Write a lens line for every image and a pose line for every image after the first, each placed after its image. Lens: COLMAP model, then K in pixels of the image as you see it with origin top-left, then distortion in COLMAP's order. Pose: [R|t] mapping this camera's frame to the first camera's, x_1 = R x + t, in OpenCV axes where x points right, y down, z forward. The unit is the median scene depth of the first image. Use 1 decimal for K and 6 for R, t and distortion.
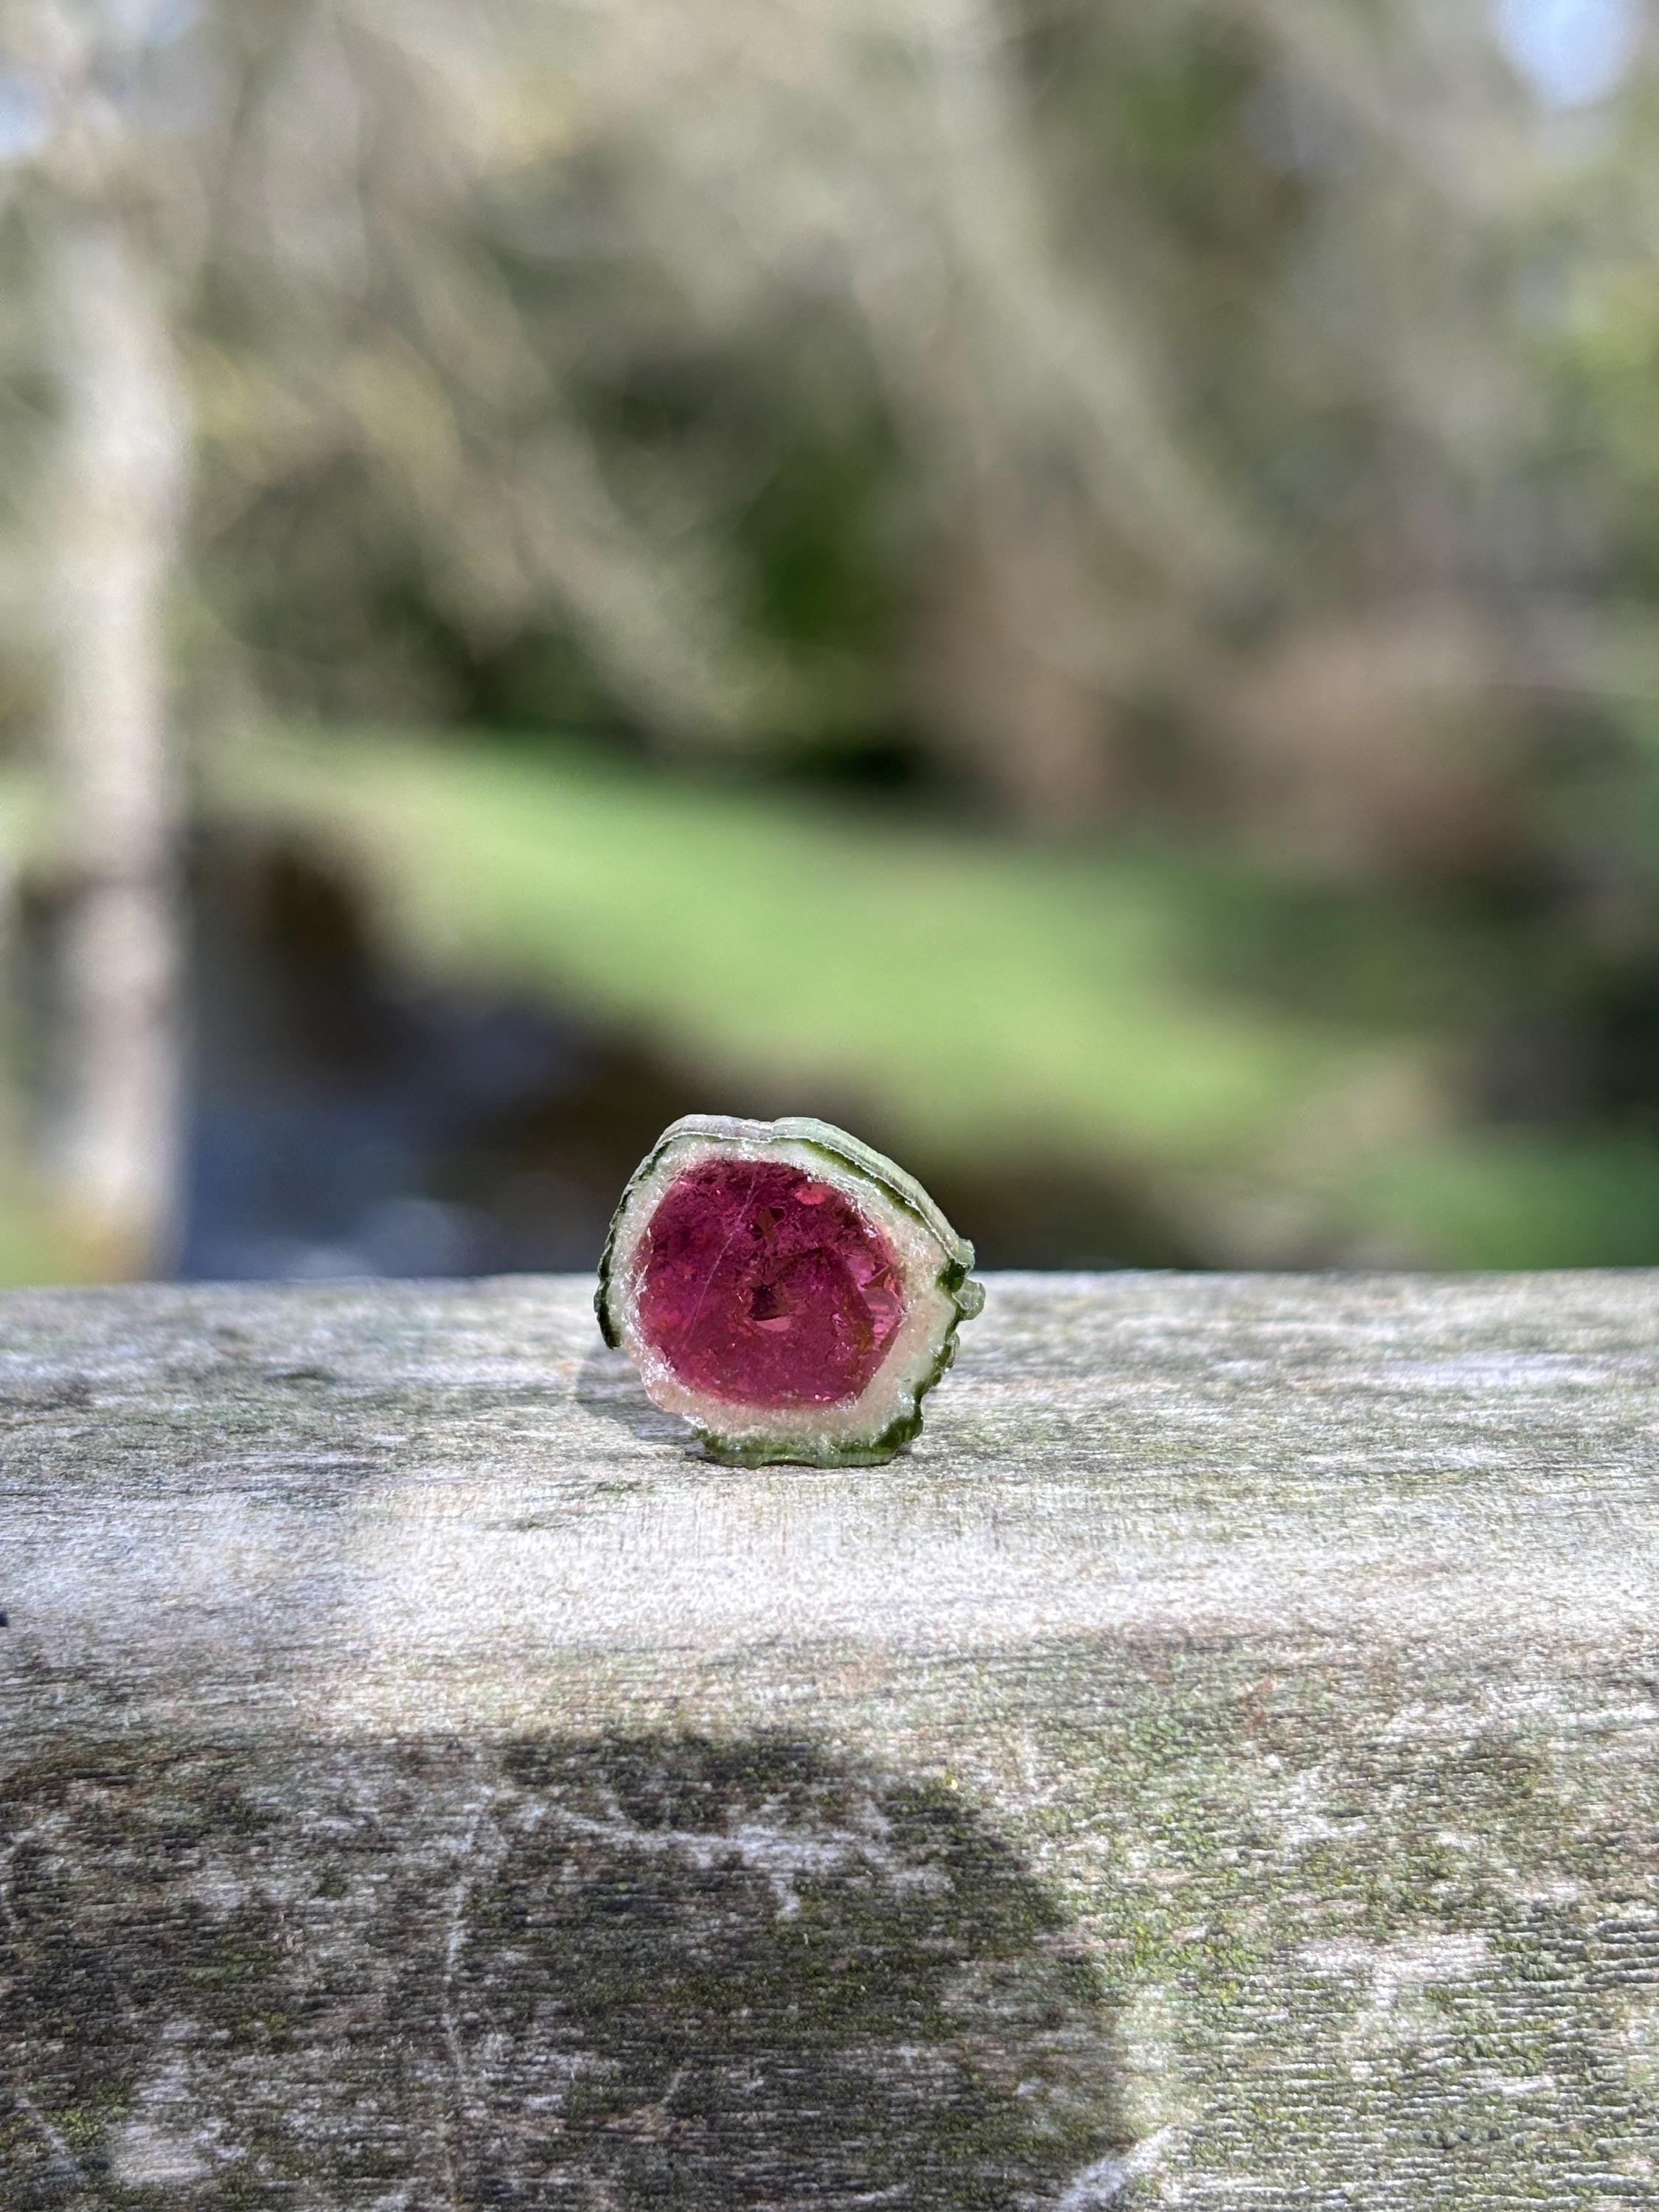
lens RADIAL K [[3574.9, 0, 811.3], [0, 3574.9, 1099.4], [0, 0, 1]] dist [0.214913, -1.209514]
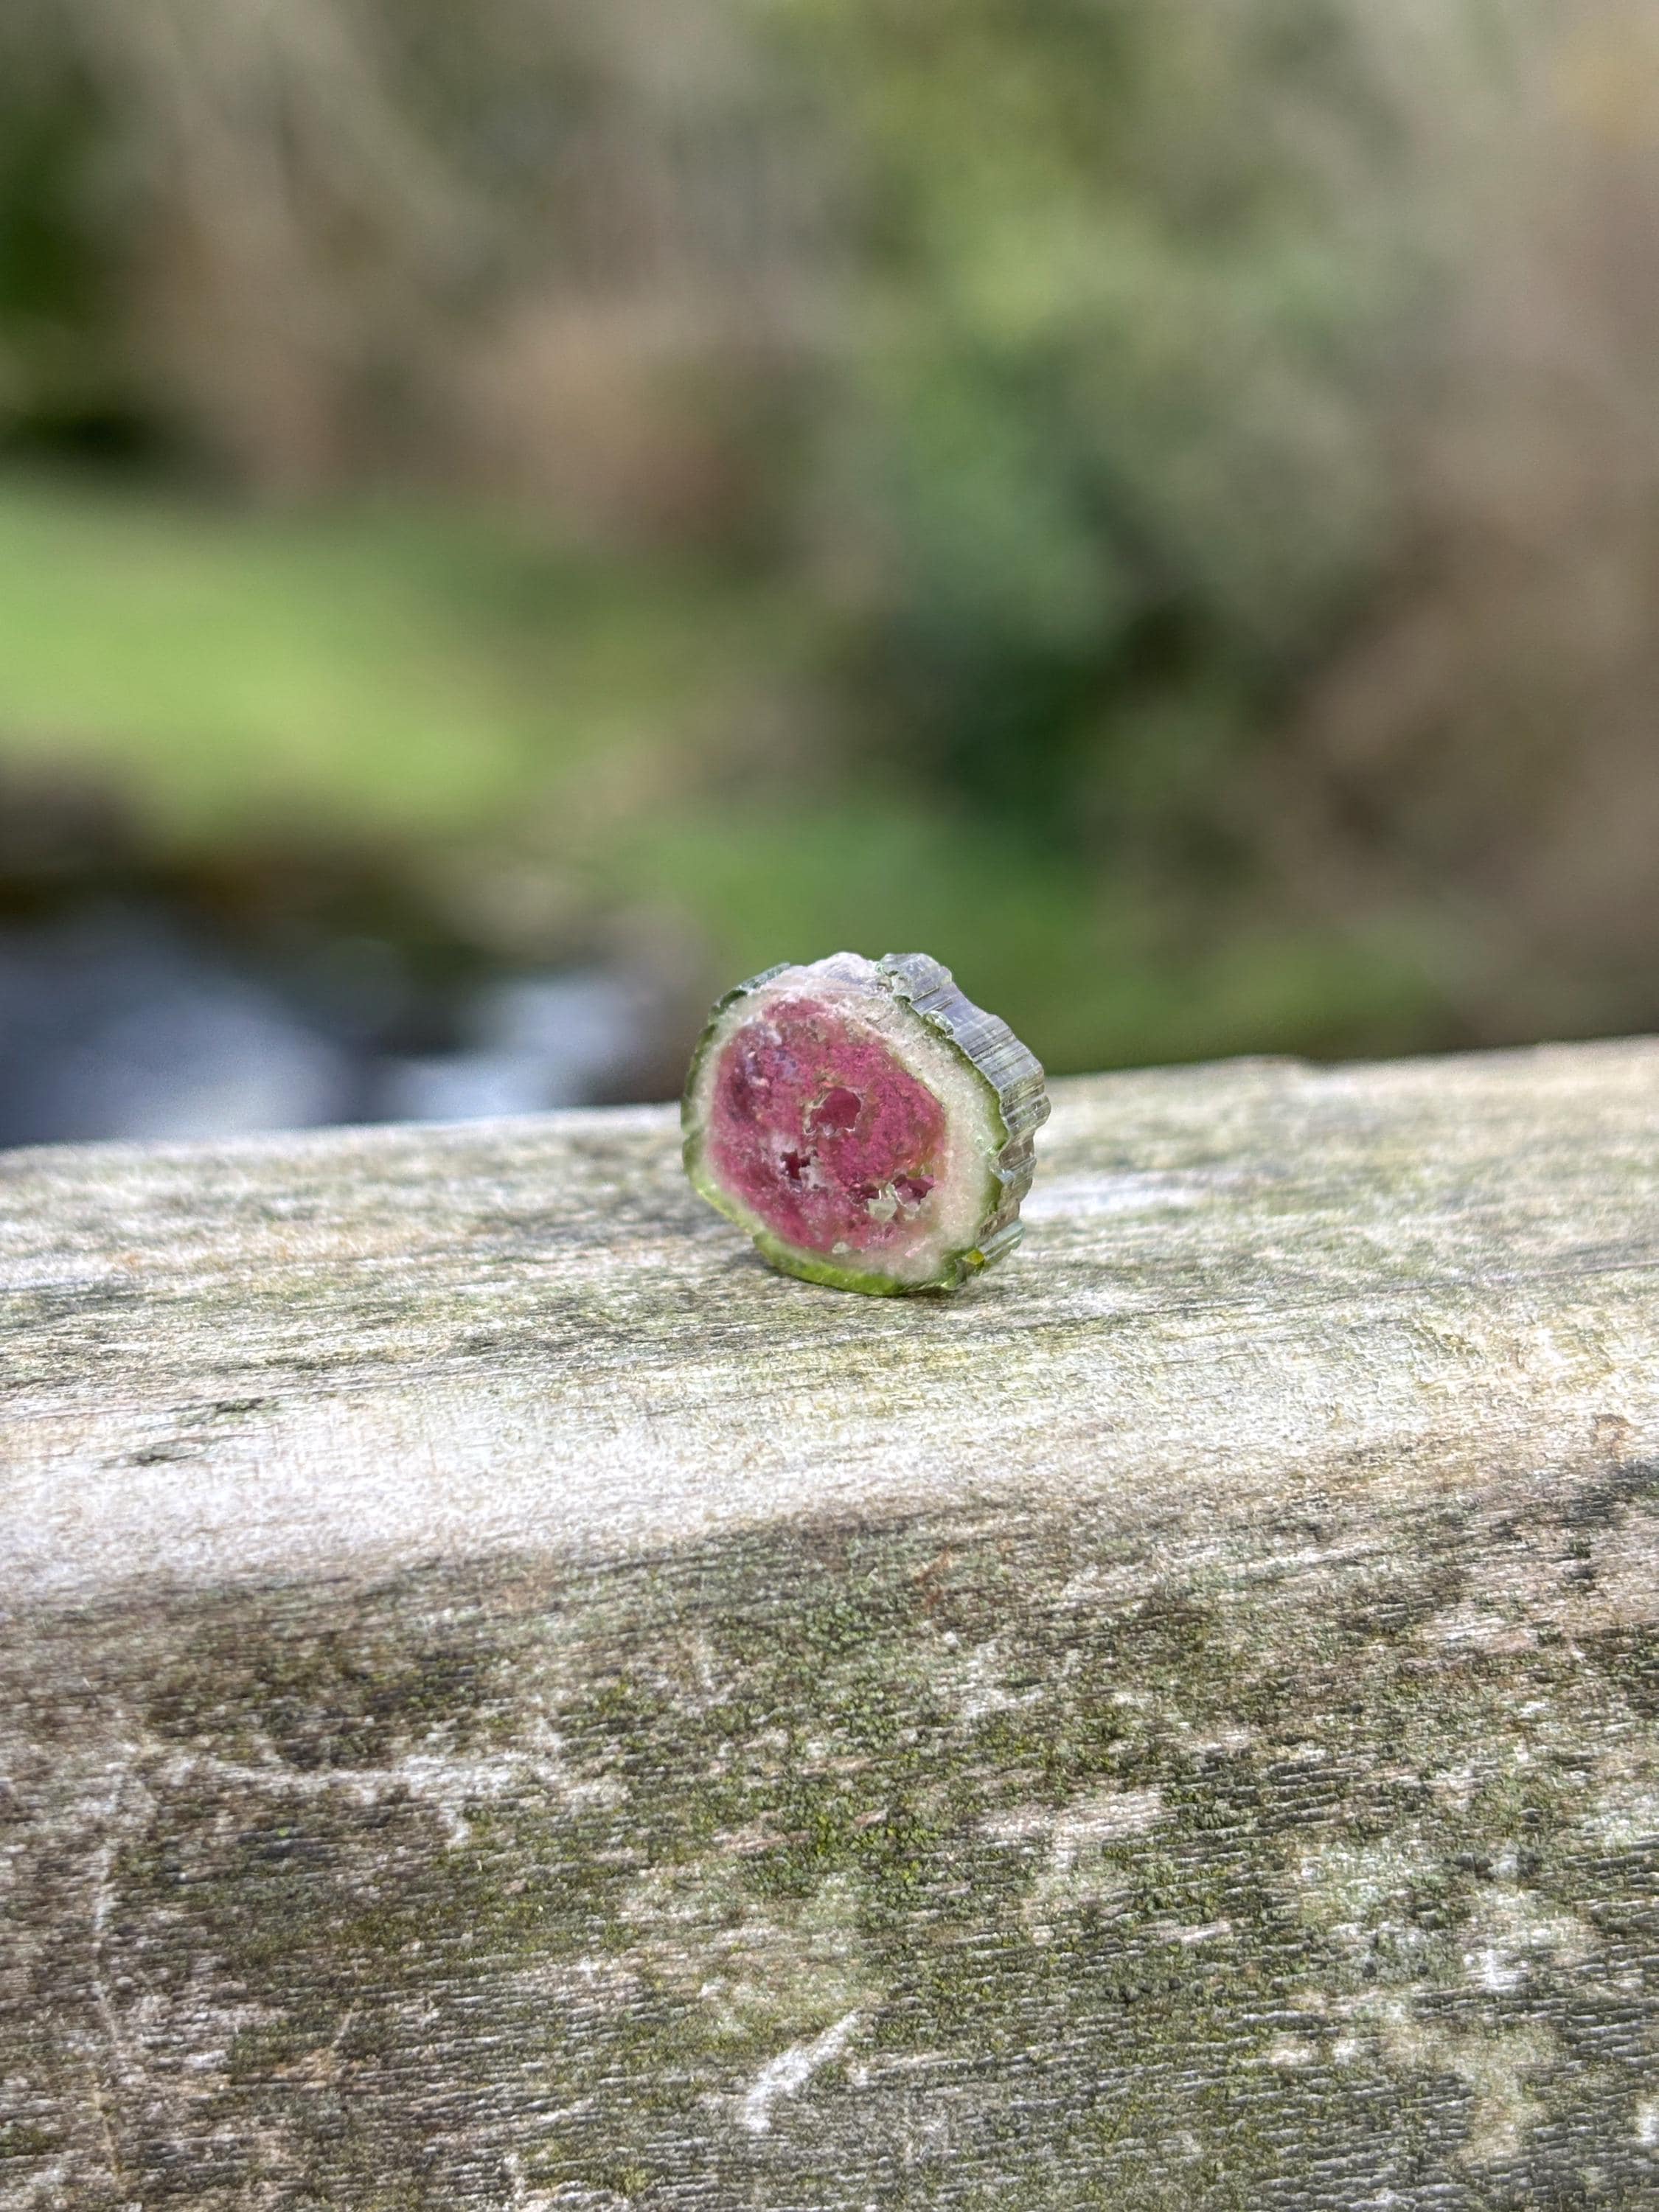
lens RADIAL K [[3574.9, 0, 811.3], [0, 3574.9, 1099.4], [0, 0, 1]] dist [0.214913, -1.209514]
pose [[0.977495, -0.060610, 0.202066, -0.095742], [0.041932, 0.994549, 0.095472, -0.055726], [-0.206751, -0.084851, 0.974707, 0.069805]]
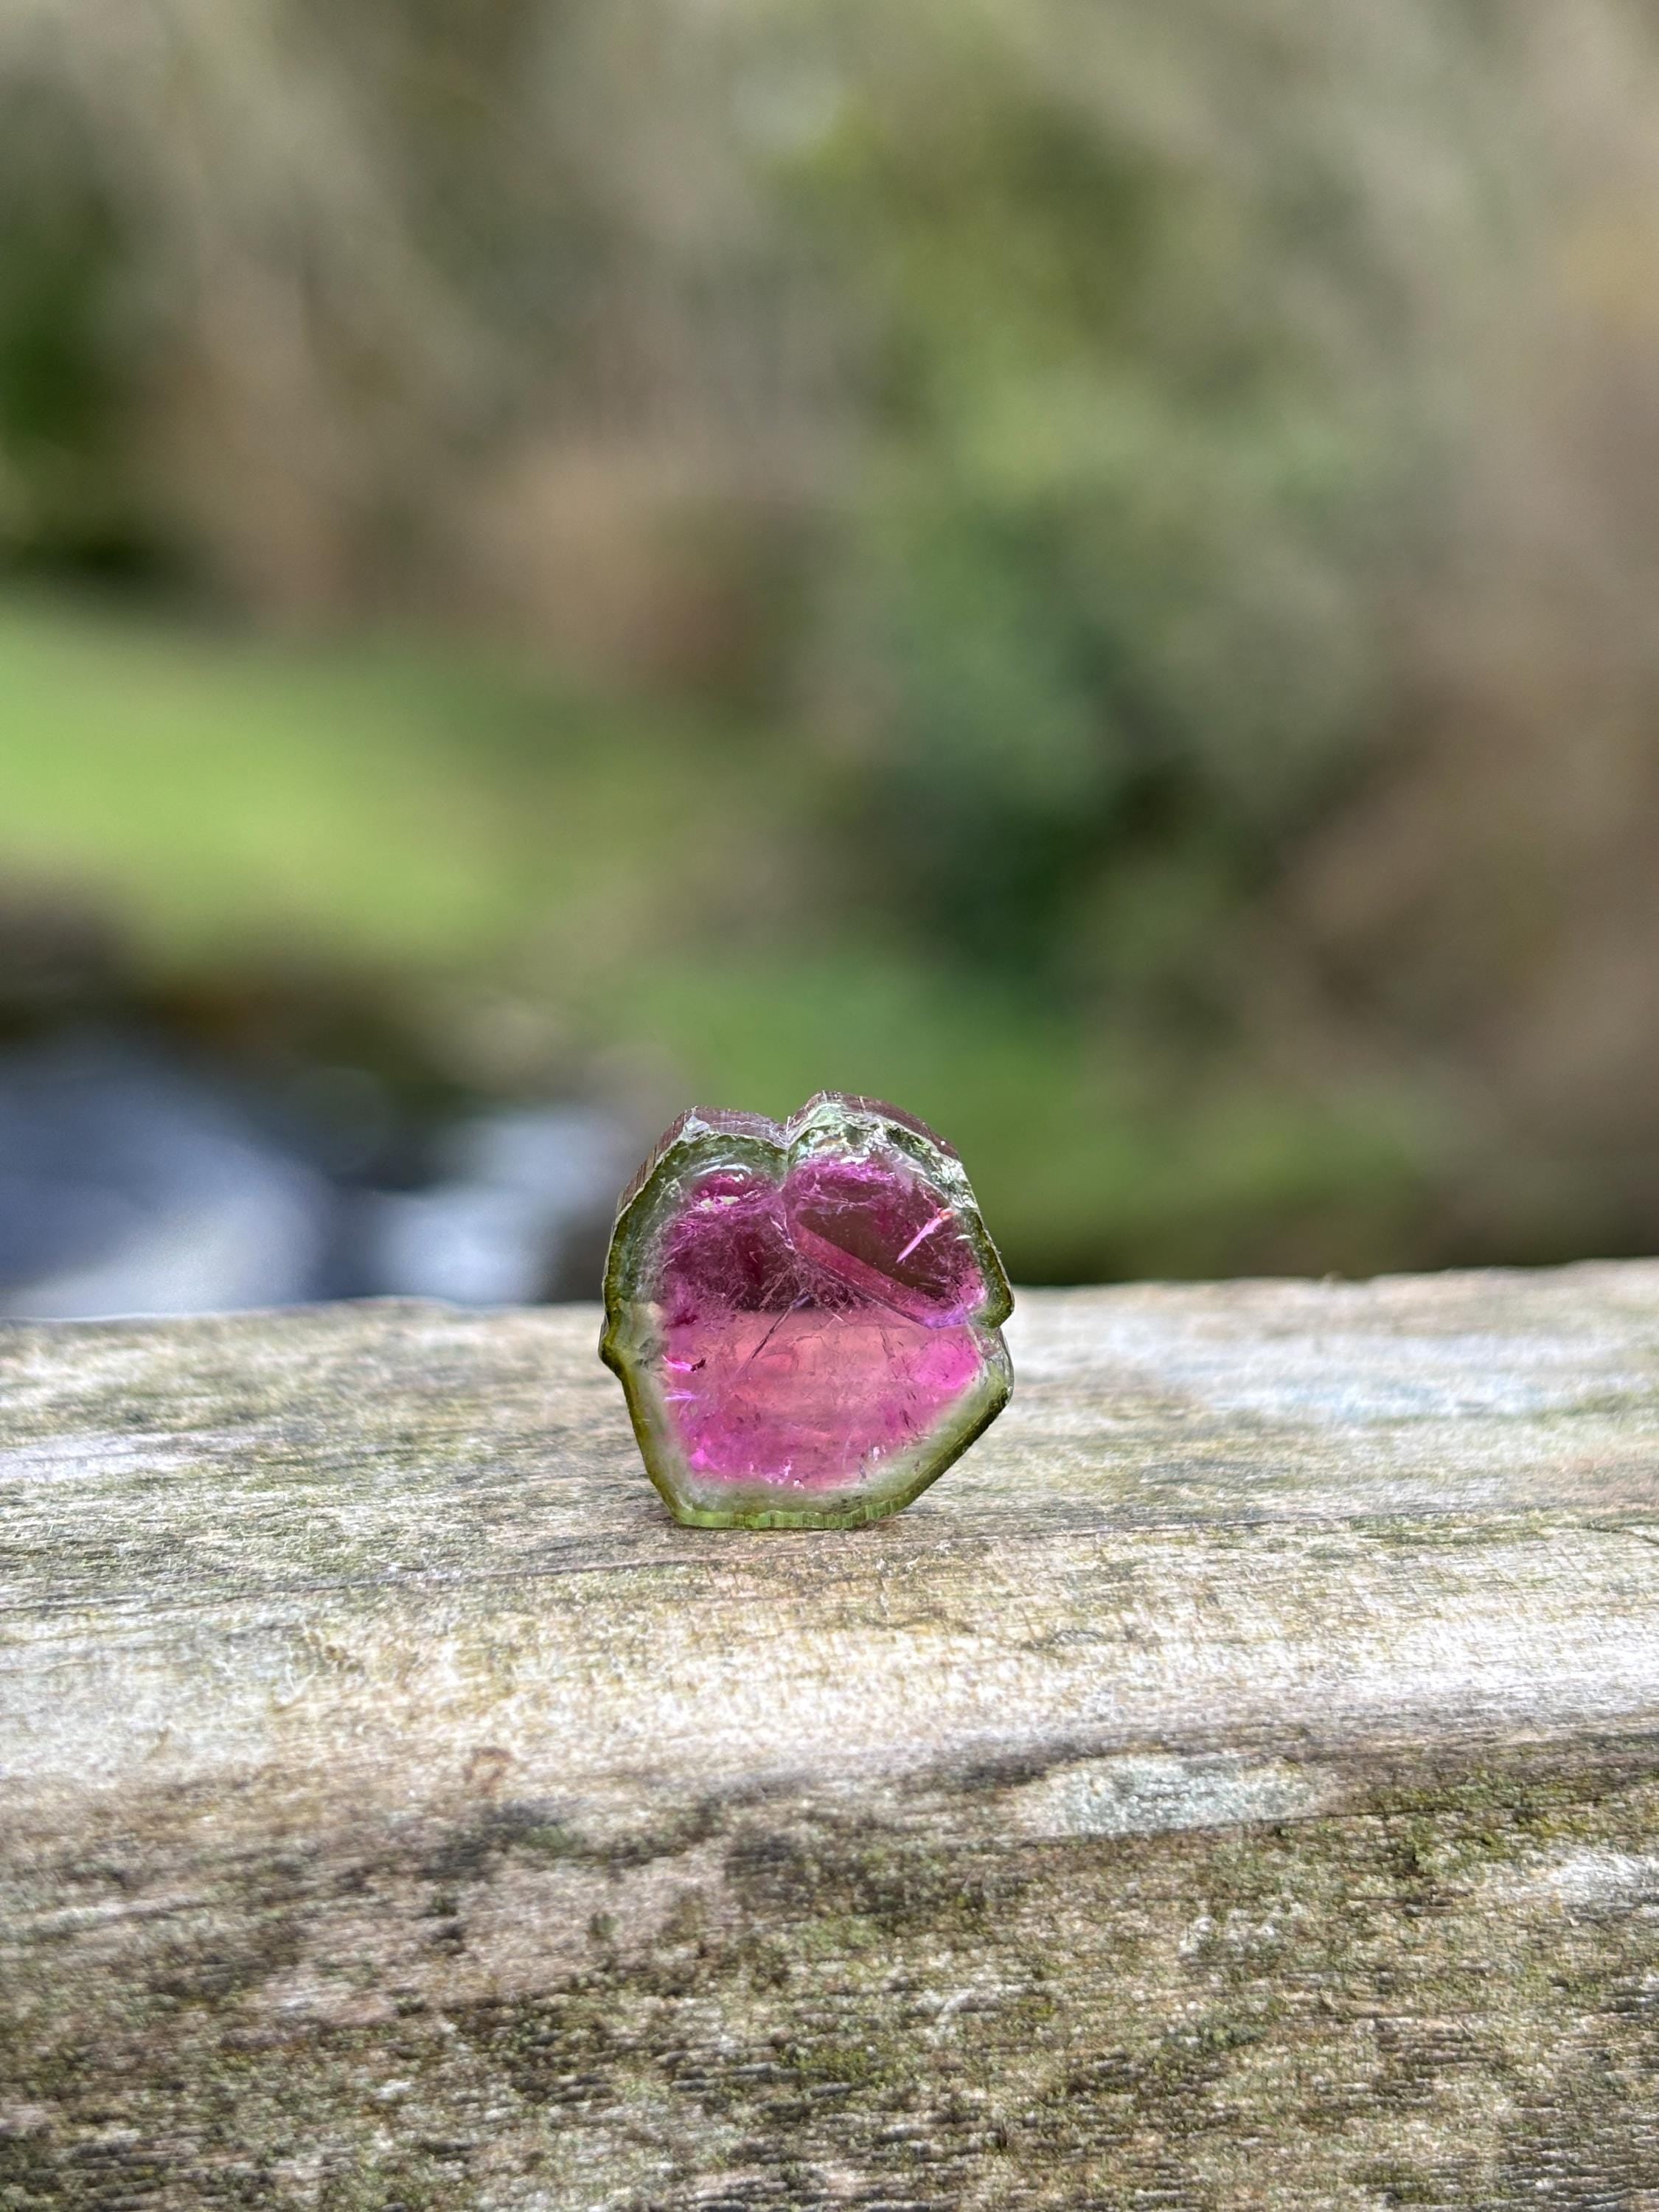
lens RADIAL K [[3601.8, 0, 803.9], [0, 3601.8, 1129.9], [0, 0, 1]] dist [0.245958, -1.467779]
pose [[0.980160, -0.021213, 0.197071, 0.222726], [0.009100, 0.998024, 0.062171, -0.065329], [-0.198001, -0.059144, 0.978416, 0.133940]]
